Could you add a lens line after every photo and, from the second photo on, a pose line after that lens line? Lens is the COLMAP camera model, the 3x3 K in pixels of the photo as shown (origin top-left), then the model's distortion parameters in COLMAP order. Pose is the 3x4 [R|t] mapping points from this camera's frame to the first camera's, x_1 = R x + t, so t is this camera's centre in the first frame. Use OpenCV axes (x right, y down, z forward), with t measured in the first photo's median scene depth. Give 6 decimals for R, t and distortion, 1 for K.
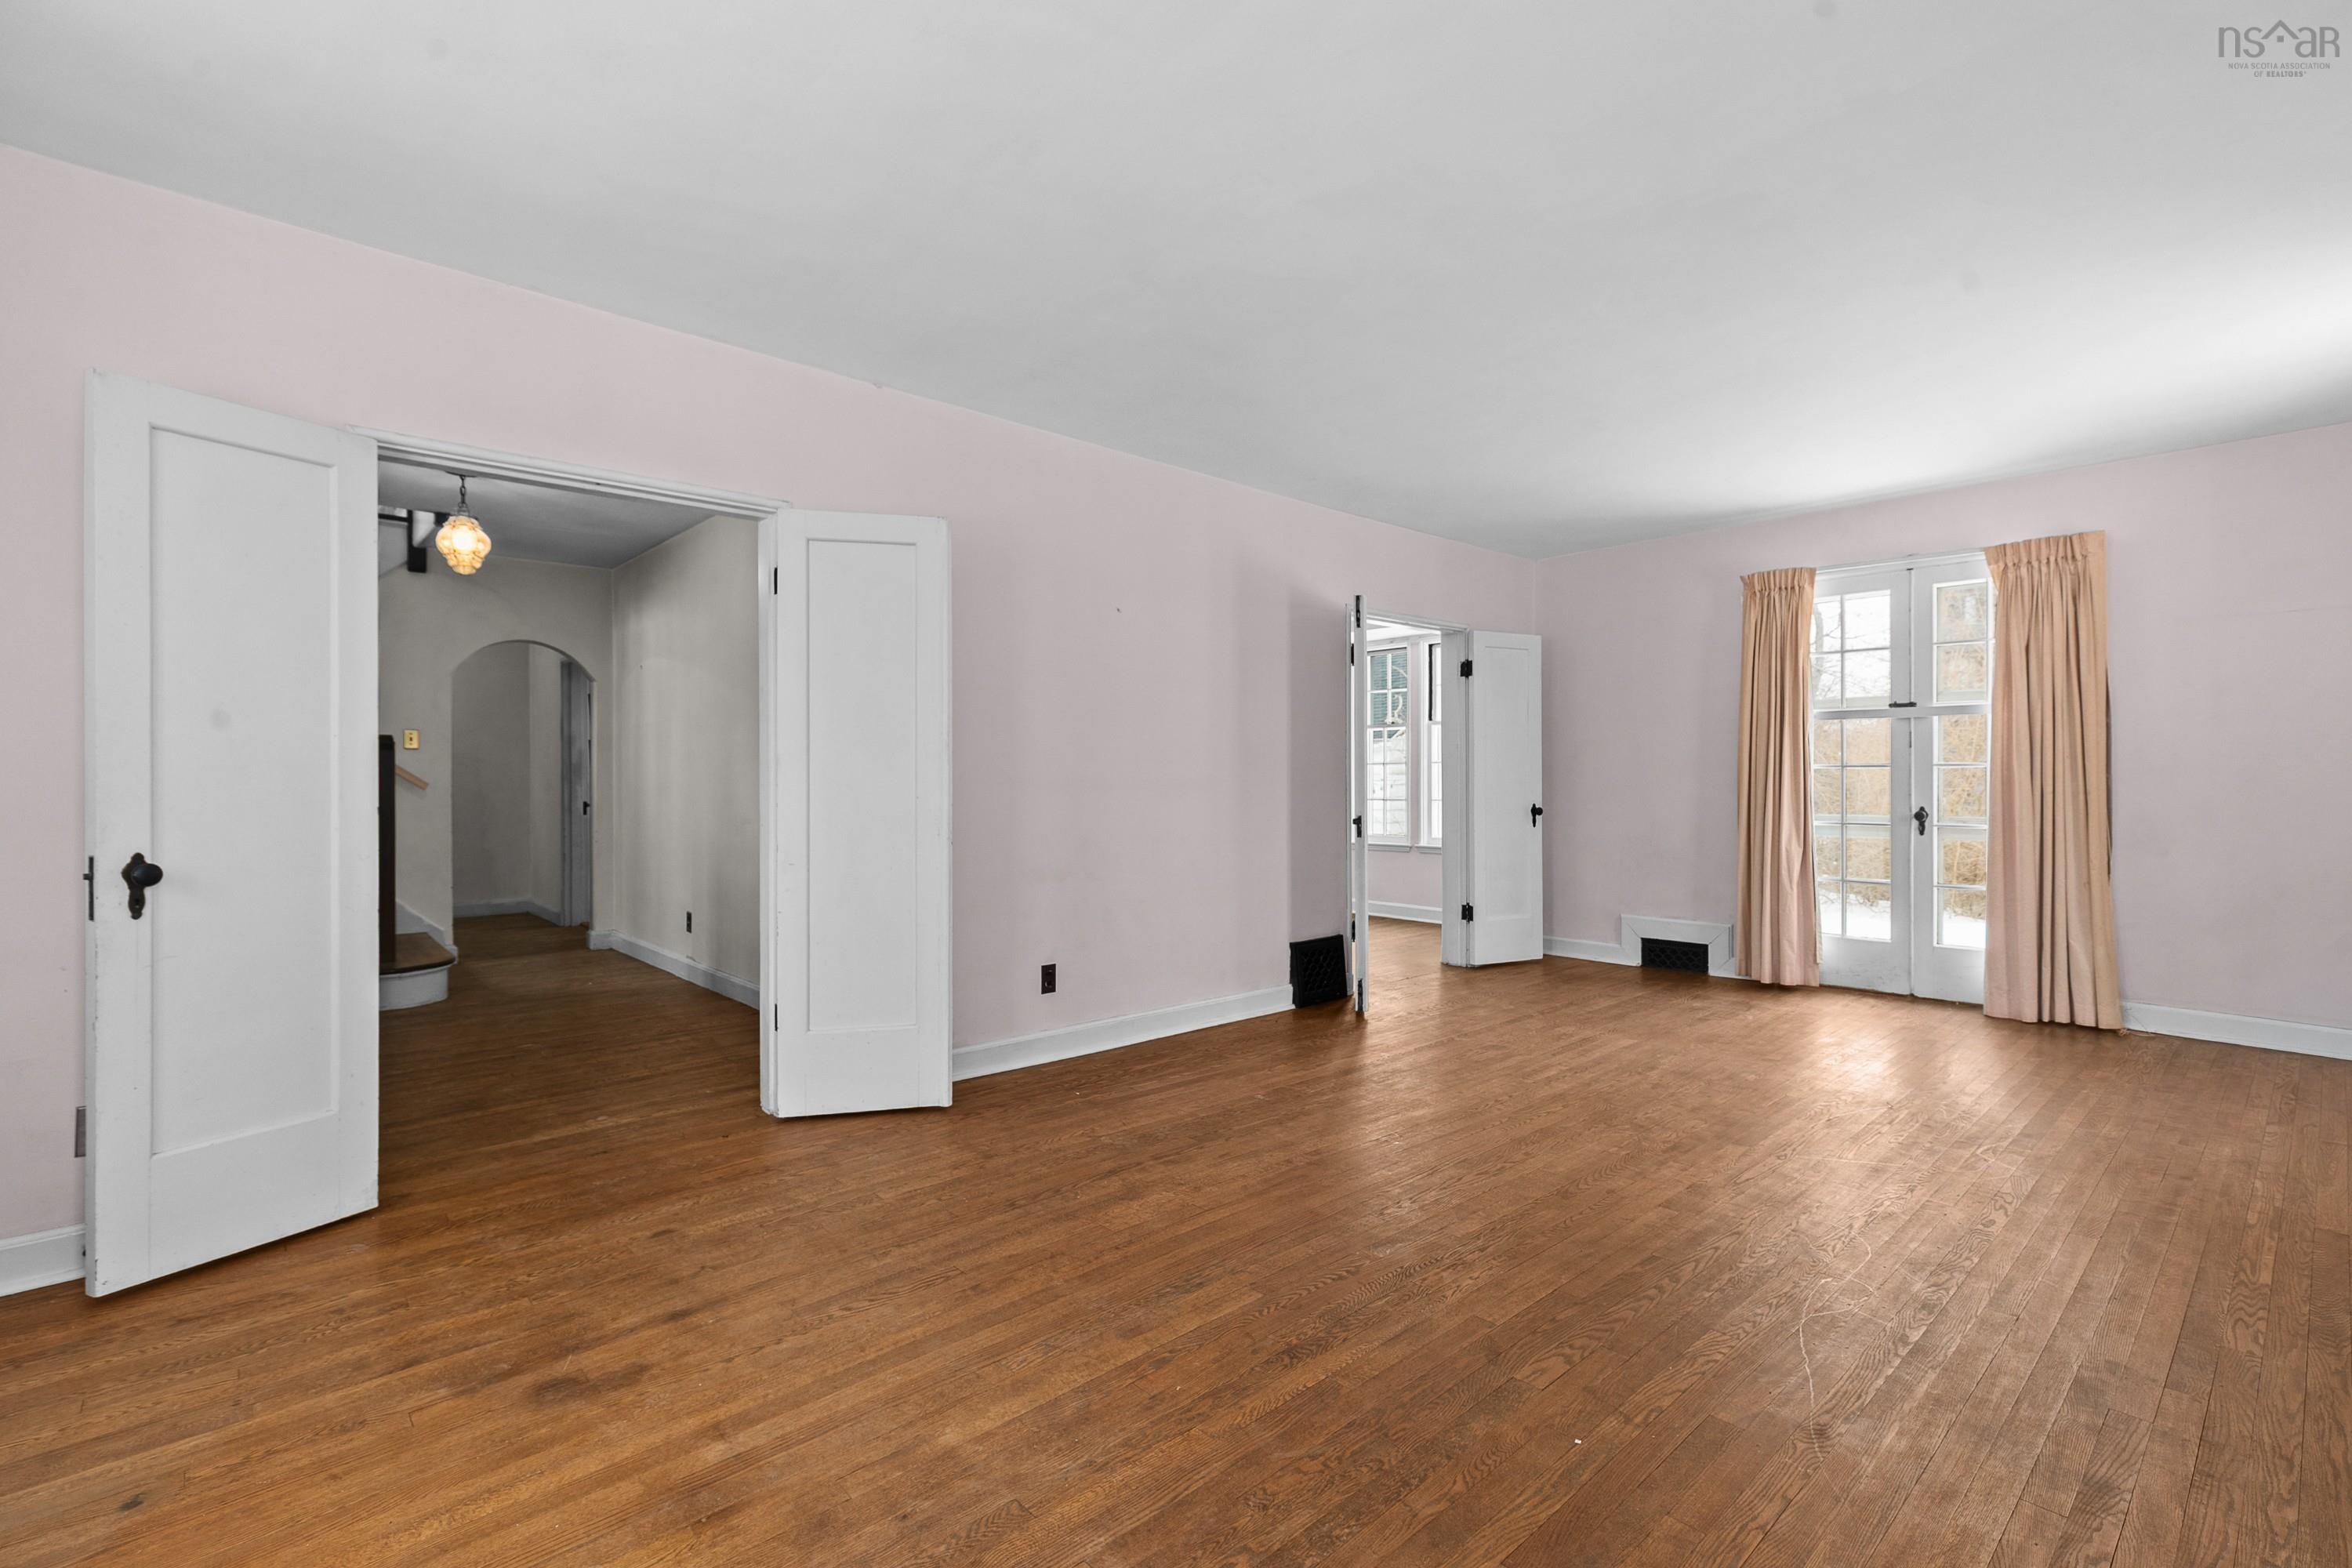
lens RADIAL K [[1065.5, 0, 1175.6], [0, 1065.5, 781.0], [0, 0, 1]] dist [0.002767, 0.000114]
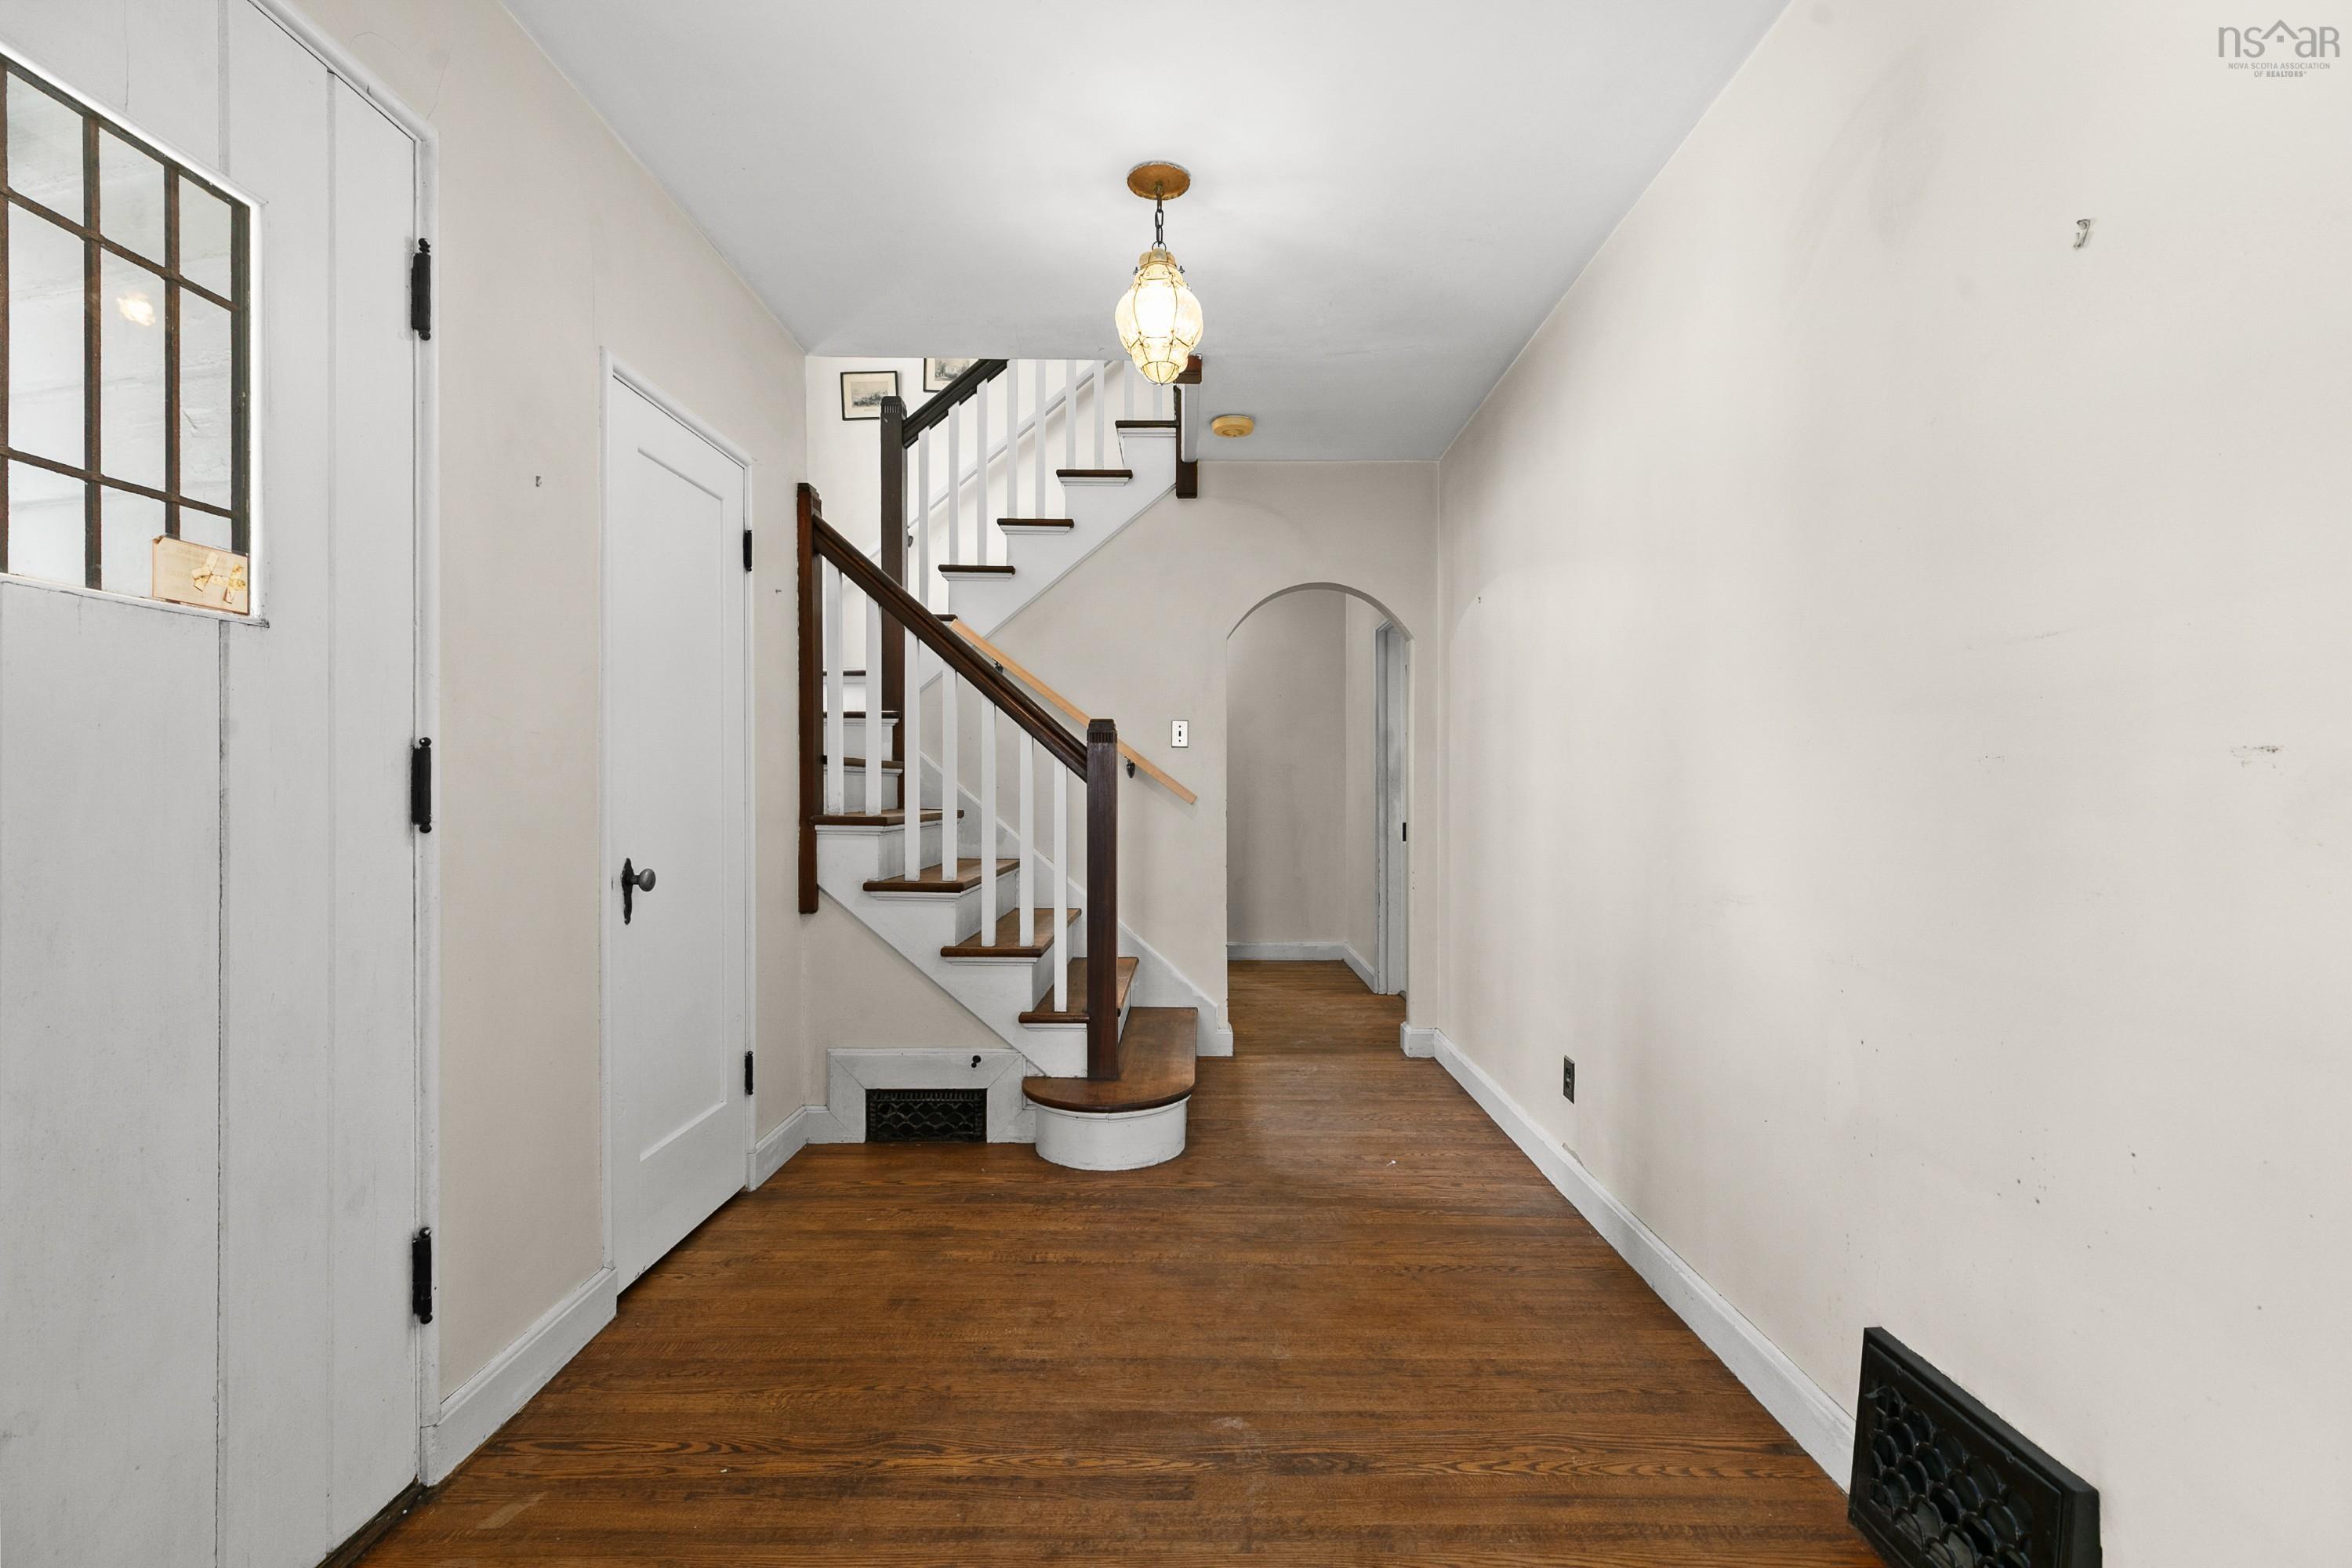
lens RADIAL K [[1065.5, 0, 1177.3], [0, 1065.5, 785.5], [0, 0, 1]] dist [0.002767, 0.000114]
pose [[0.743258, 0.005018, -0.668987, -0.229776], [-0.005529, 0.999984, 0.001359, -0.005853], [0.668983, 0.002688, 0.743273, 0.446883]]
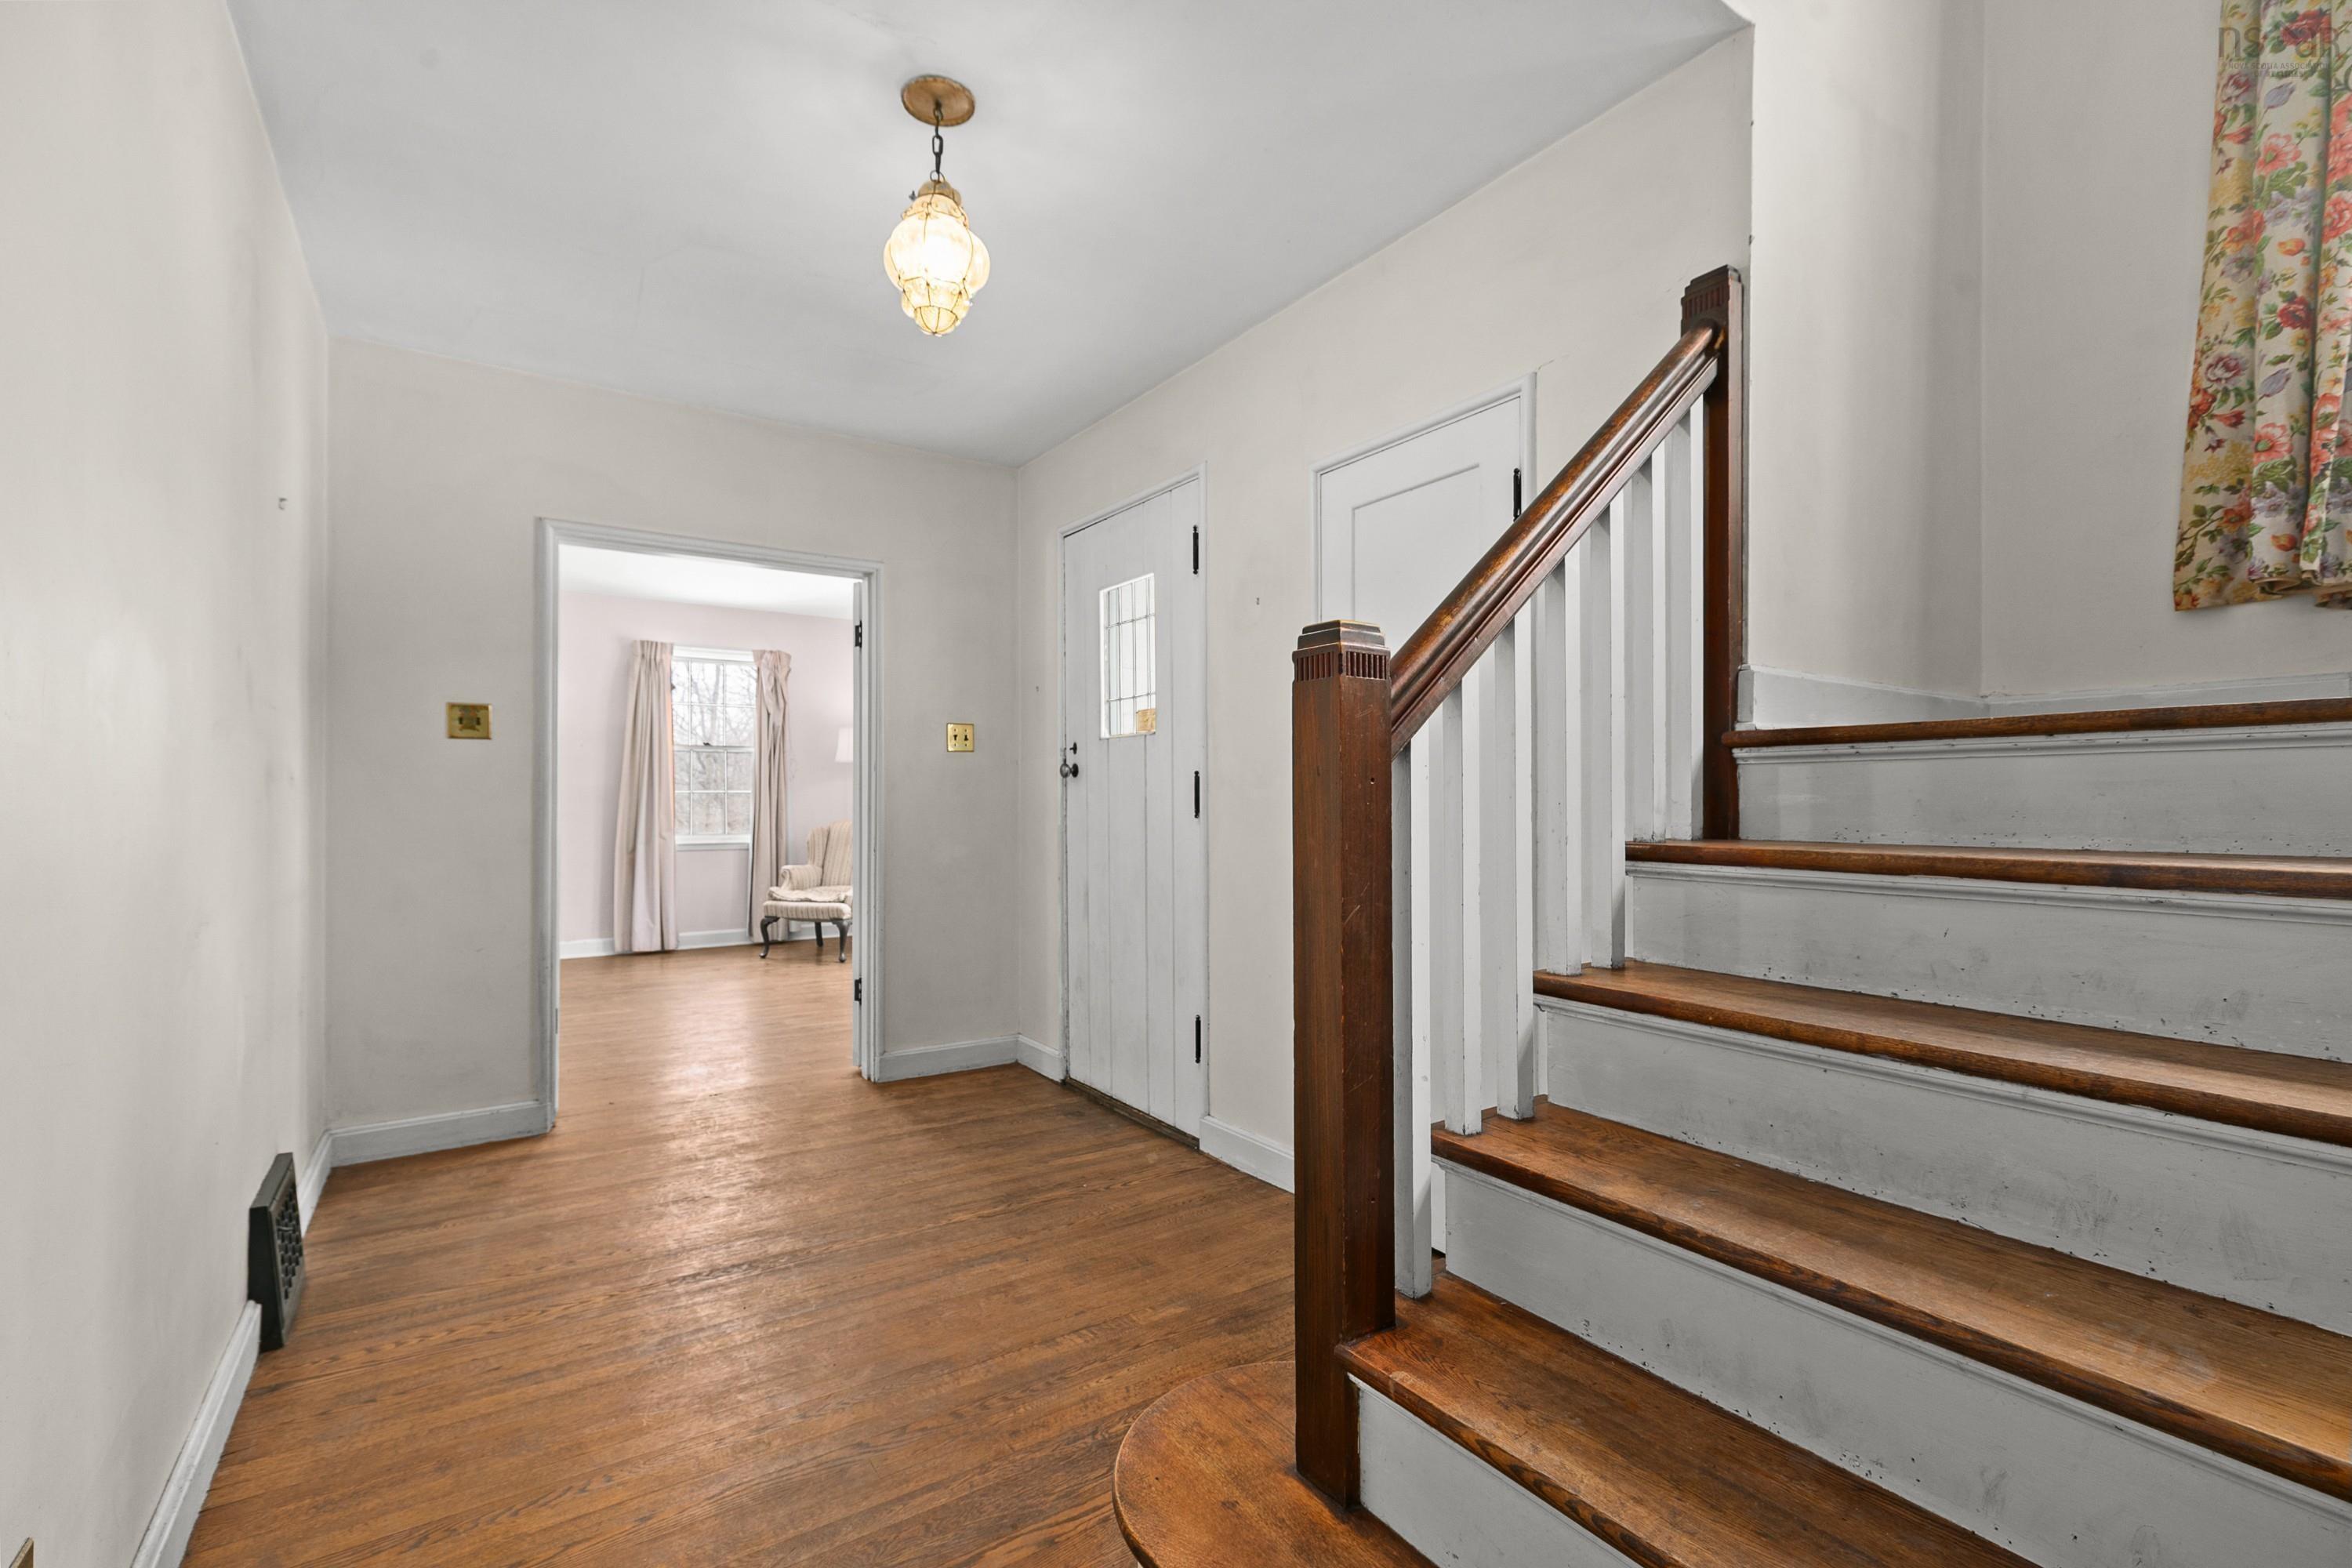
lens RADIAL K [[1065.5, 0, 1184.8], [0, 1065.5, 795.5], [0, 0, 1]] dist [0.002767, 0.000114]
pose [[-0.990288, 0.003866, 0.138978, -0.582576], [0.003143, 0.999980, -0.005423, -0.001411], [-0.138997, -0.004933, -0.990281, 0.998475]]
